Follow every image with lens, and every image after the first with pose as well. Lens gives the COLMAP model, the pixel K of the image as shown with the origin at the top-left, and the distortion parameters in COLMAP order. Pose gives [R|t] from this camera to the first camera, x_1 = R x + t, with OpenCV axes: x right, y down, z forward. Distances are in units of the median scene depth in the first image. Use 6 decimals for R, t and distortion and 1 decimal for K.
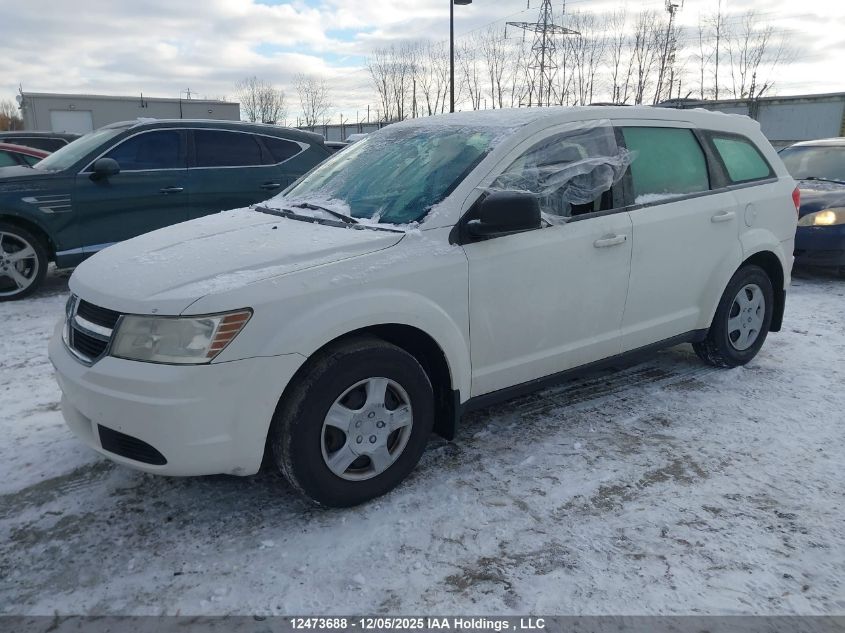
lens RADIAL K [[669.0, 0, 419.1], [0, 669.0, 319.9], [0, 0, 1]] dist [0.024780, -0.033004]
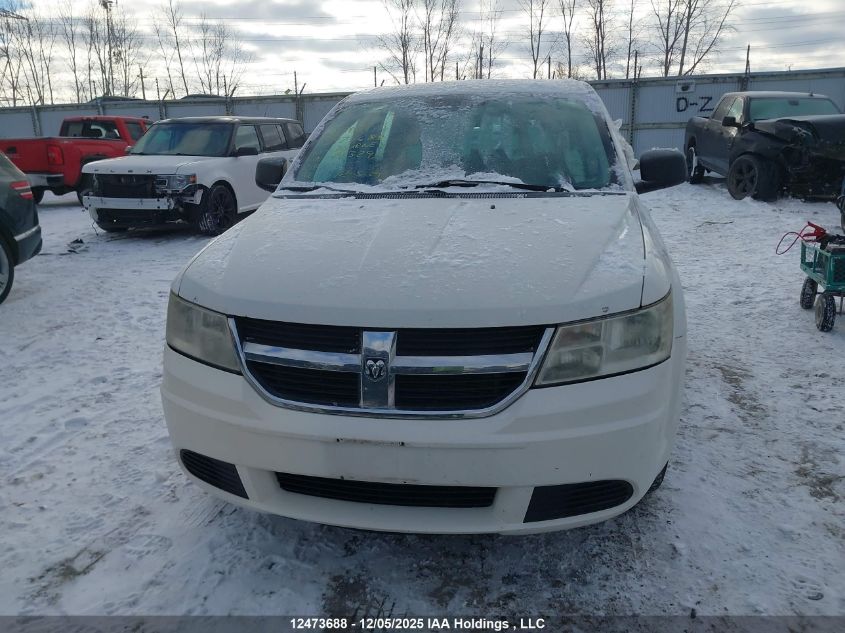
lens RADIAL K [[669.0, 0, 417.3], [0, 669.0, 312.7], [0, 0, 1]] dist [0.024780, -0.033004]
pose [[0.720460, -0.188110, 0.667497, -0.768512], [0.194617, 0.978673, 0.065745, -0.072145], [-0.665629, 0.082539, 0.741704, 0.415631]]
